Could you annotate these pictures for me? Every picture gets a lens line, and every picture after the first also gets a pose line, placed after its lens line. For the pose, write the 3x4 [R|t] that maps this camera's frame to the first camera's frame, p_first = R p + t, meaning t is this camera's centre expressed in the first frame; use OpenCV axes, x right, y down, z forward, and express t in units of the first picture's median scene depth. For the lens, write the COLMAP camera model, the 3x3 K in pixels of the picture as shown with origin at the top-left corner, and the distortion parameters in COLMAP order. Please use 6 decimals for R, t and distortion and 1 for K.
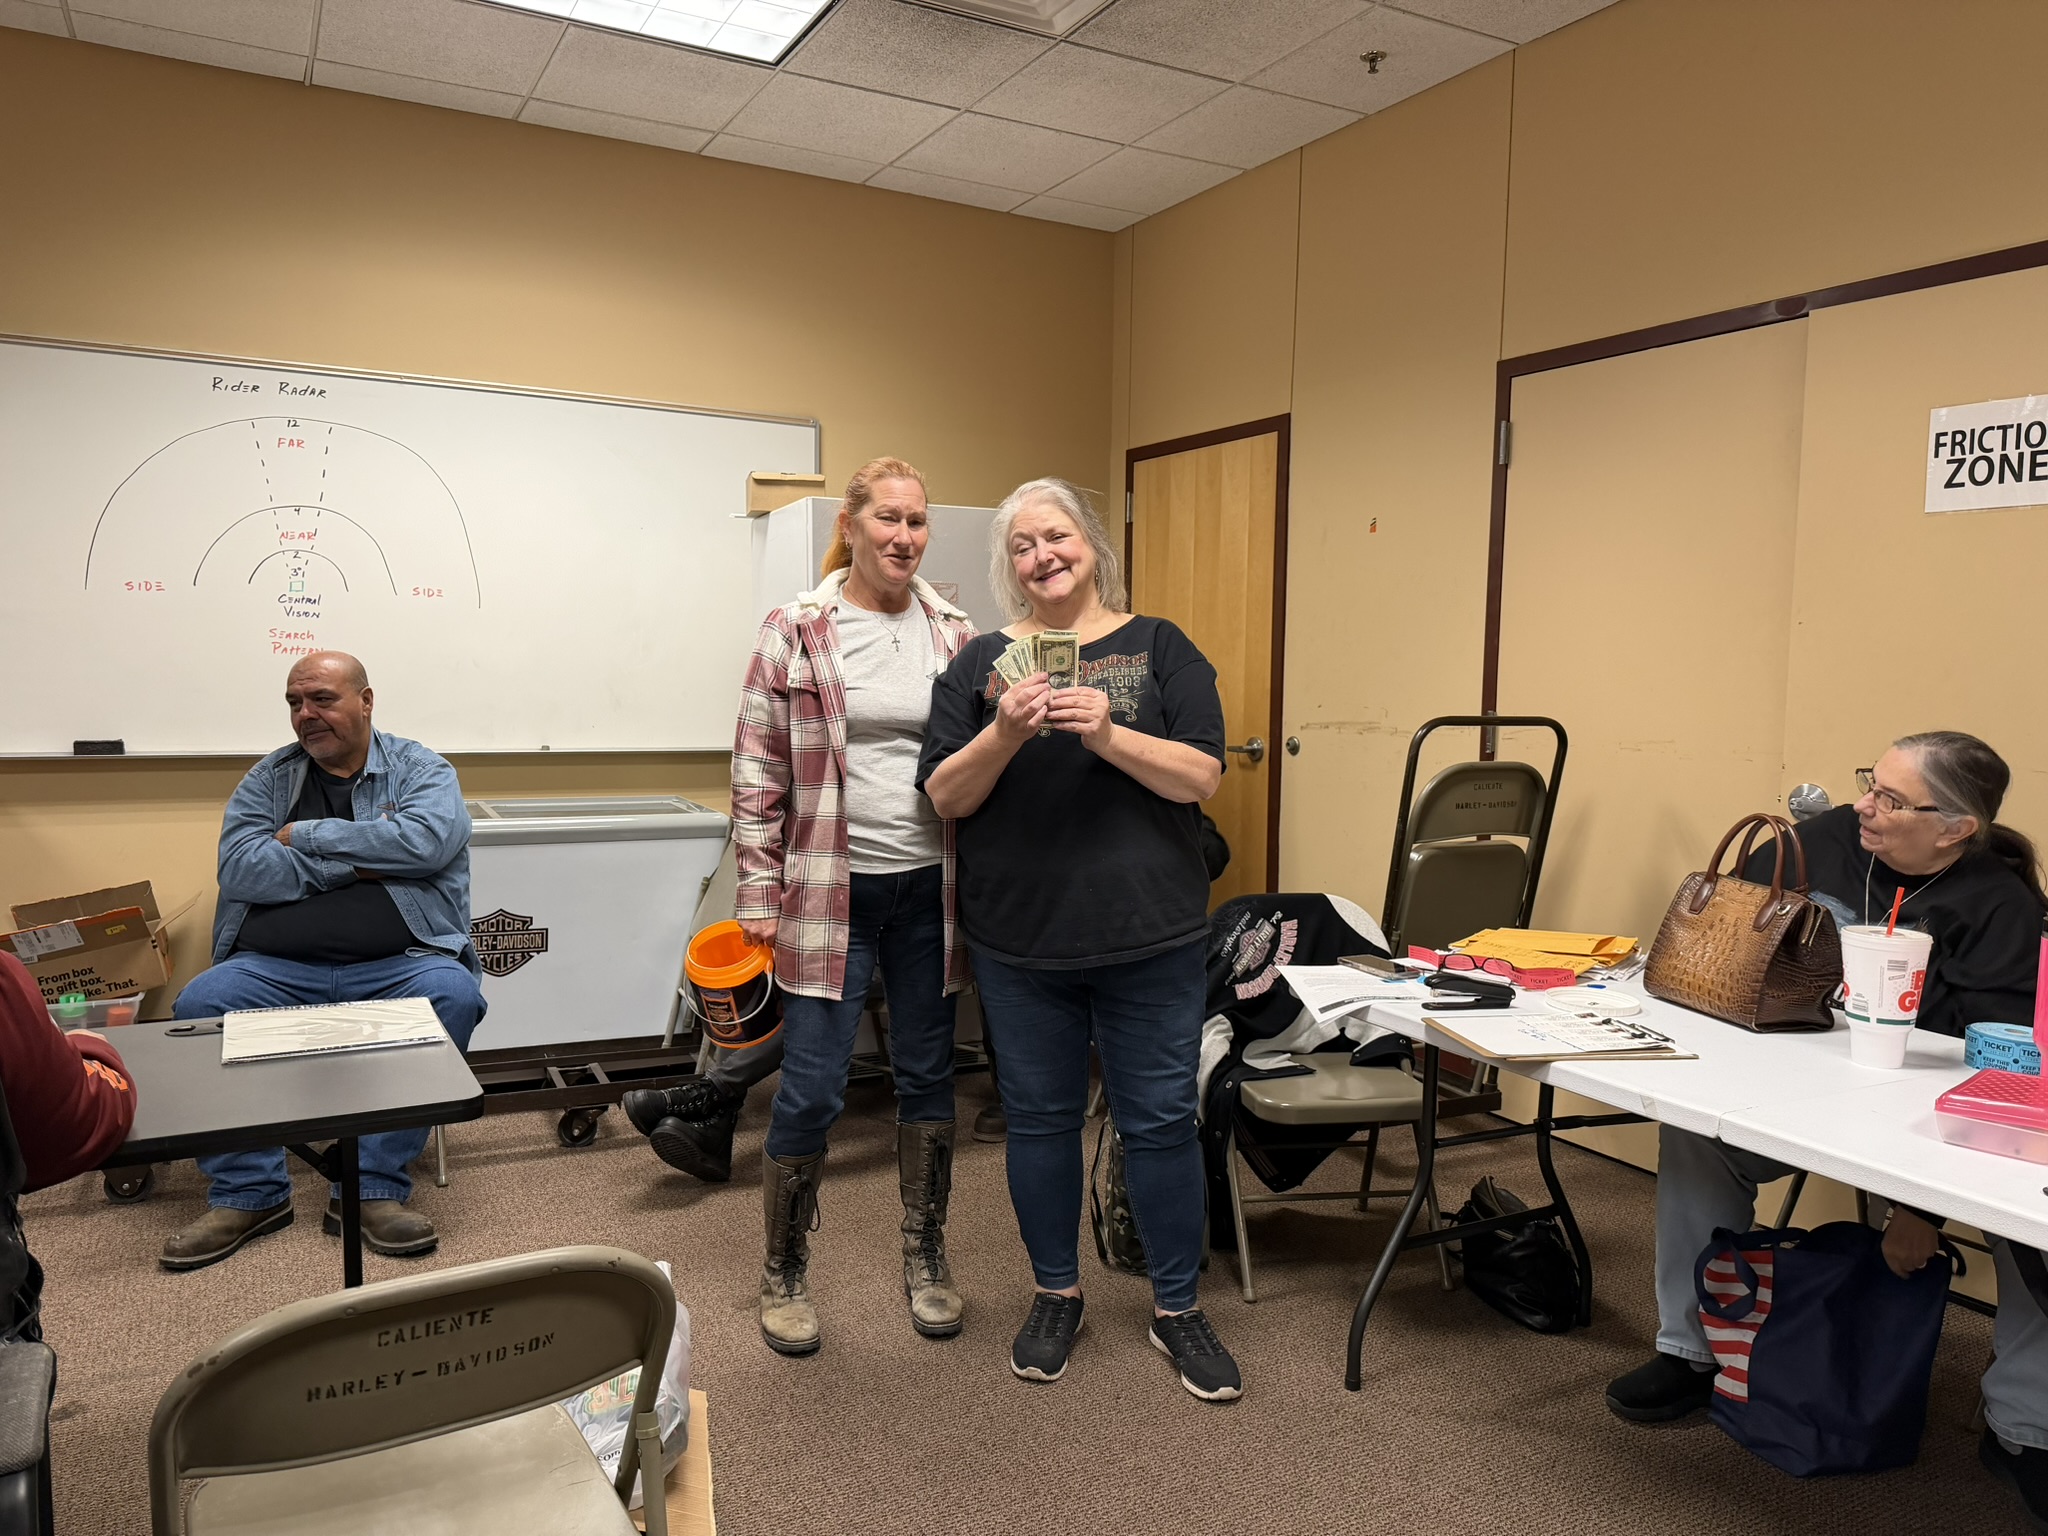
lens RADIAL K [[1431.1, 0, 1016.7], [0, 1431.1, 777.2], [0, 0, 1]] dist [0.127745, -0.200433]
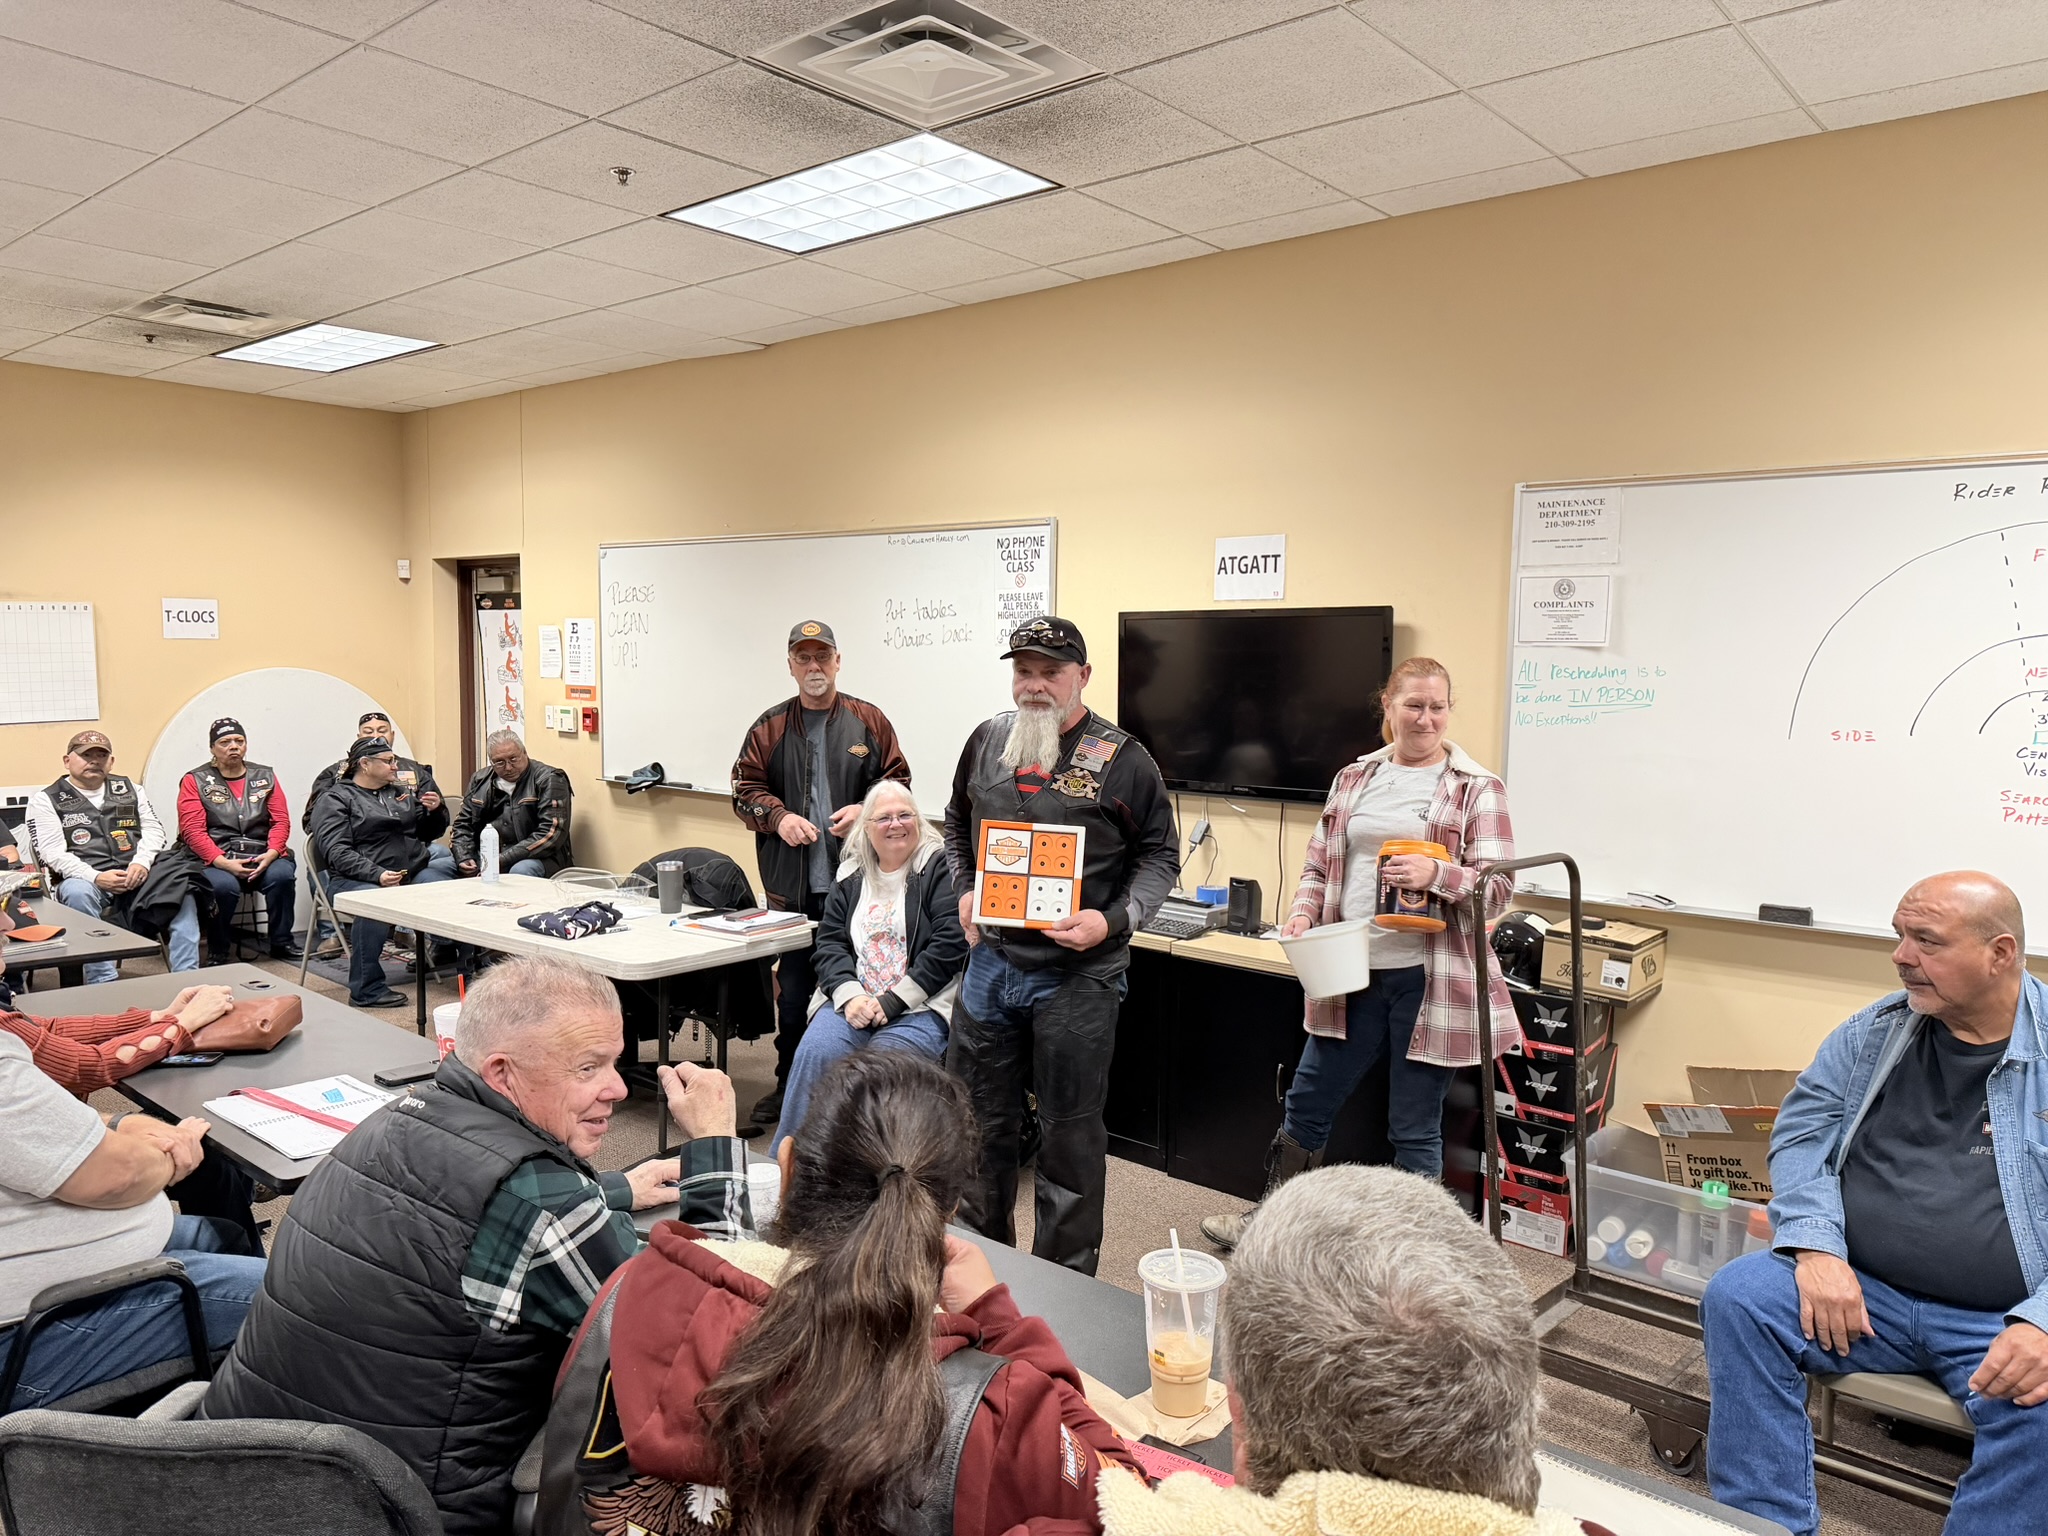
lens RADIAL K [[1428.5, 0, 1018.5], [0, 1428.5, 771.2], [0, 0, 1]] dist [0.125807, -0.224035]
pose [[0.340688, 0.064050, -0.937992, 0.044233], [-0.076558, 0.996254, 0.040222, -0.106845], [0.937054, 0.058107, 0.344315, 0.239098]]
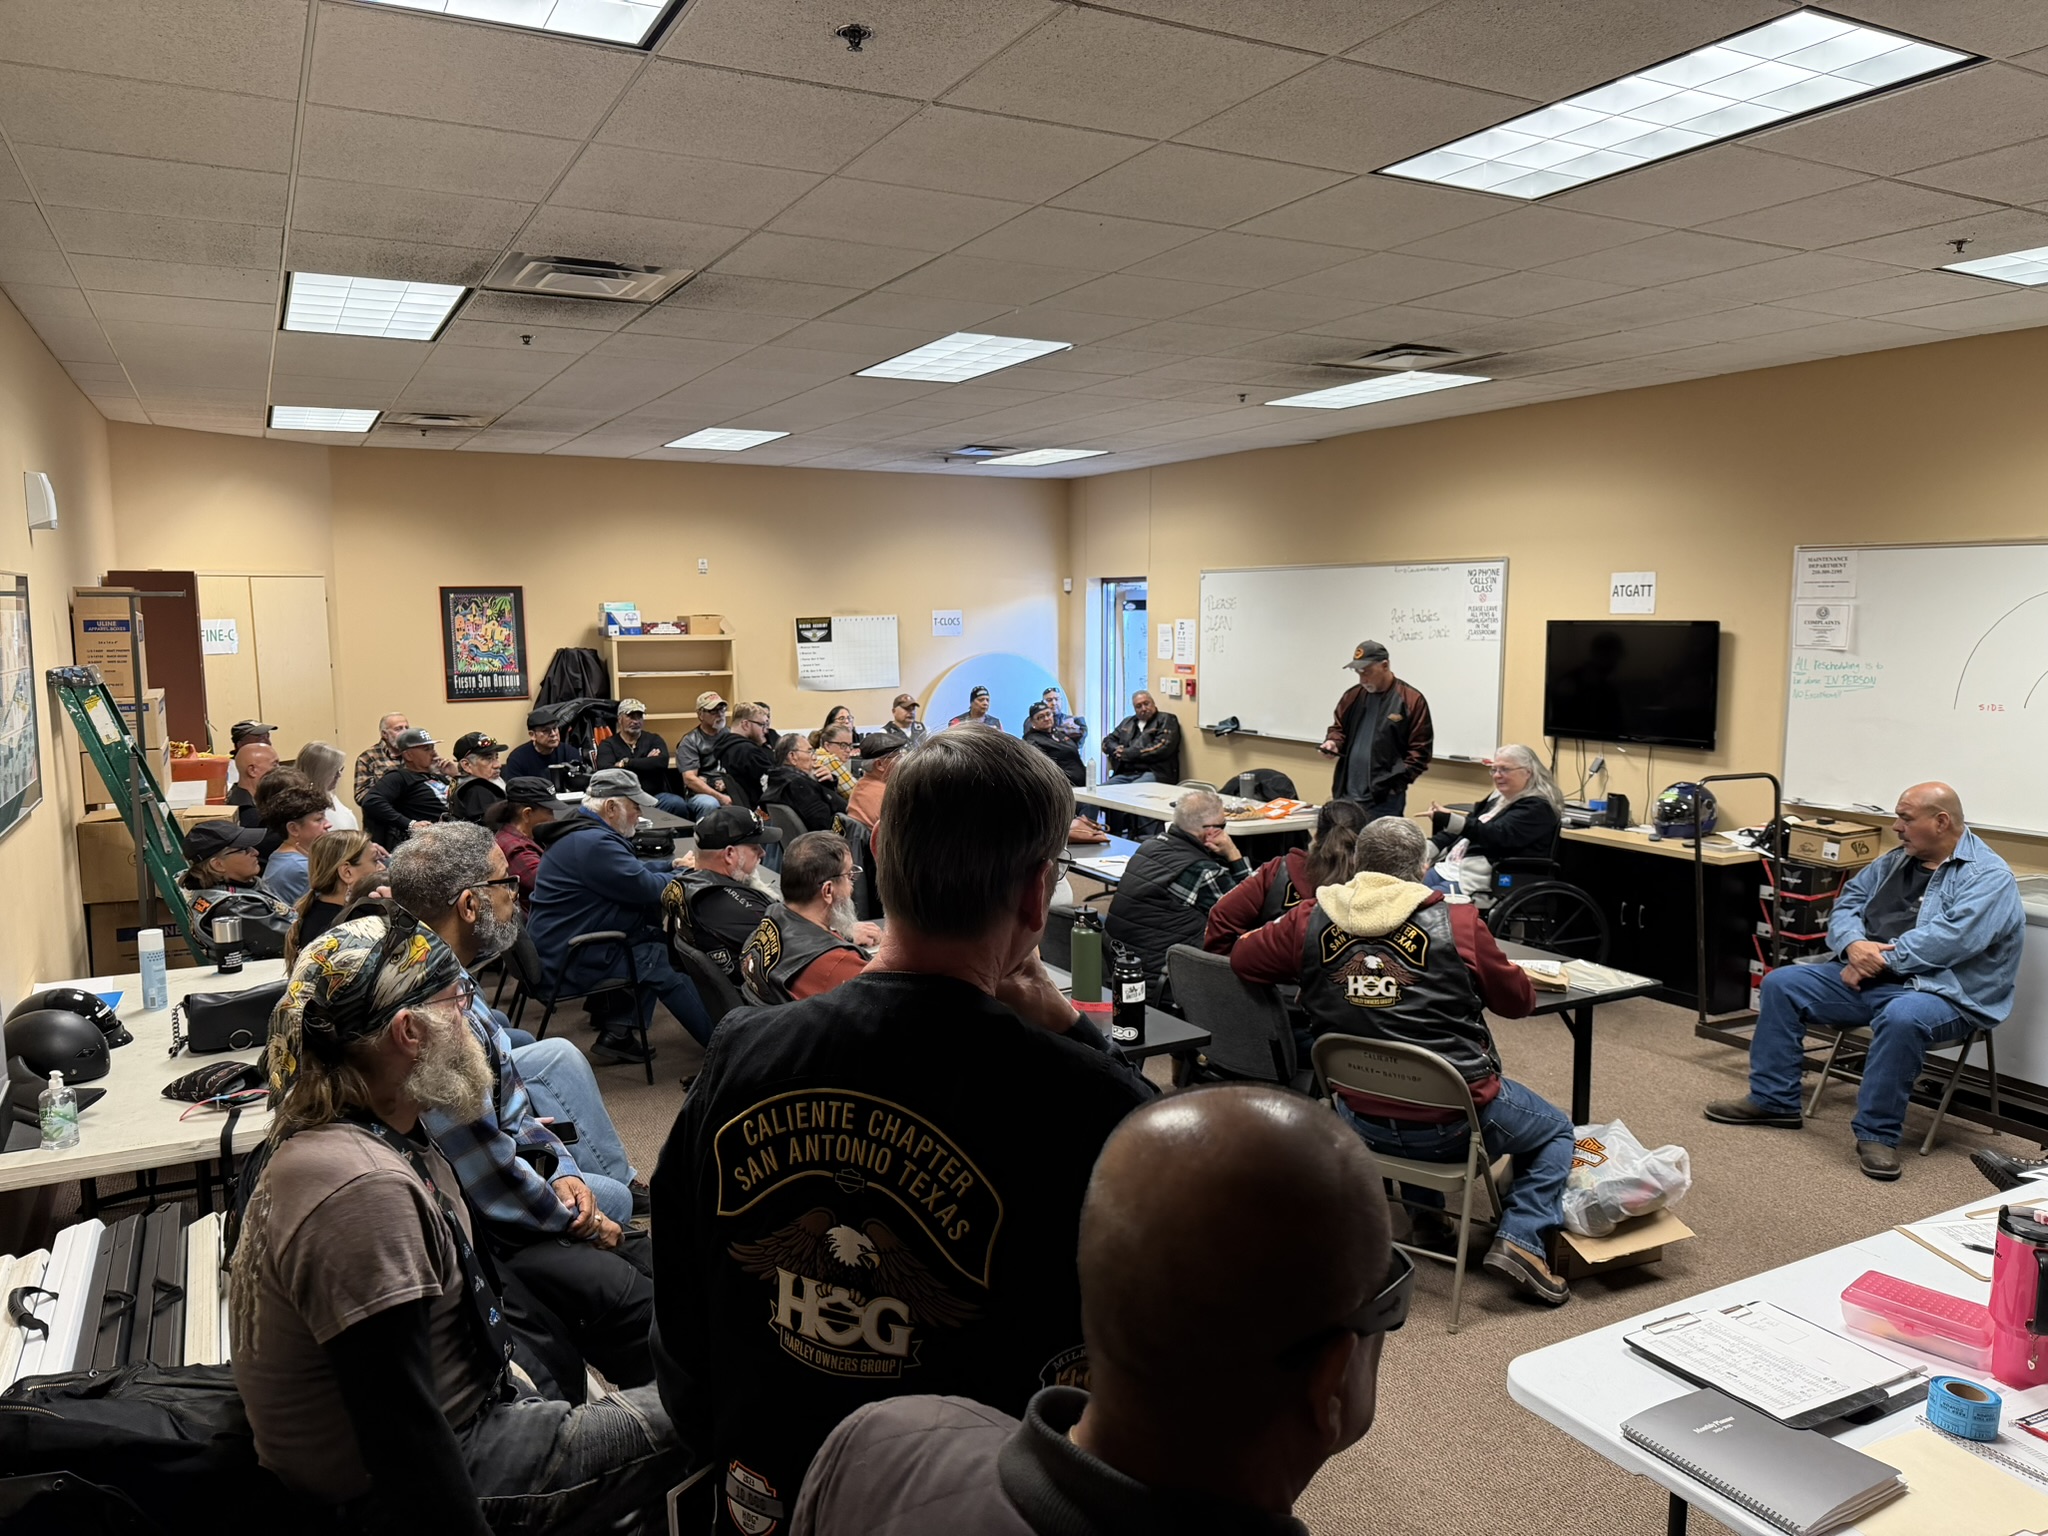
lens RADIAL K [[1431.1, 0, 1016.7], [0, 1431.1, 777.2], [0, 0, 1]] dist [0.127745, -0.200433]
pose [[-0.023750, 0.102294, -0.994471, 0.829448], [-0.070083, 0.992134, 0.103728, -0.144464], [0.997258, 0.072159, -0.016394, 0.091512]]
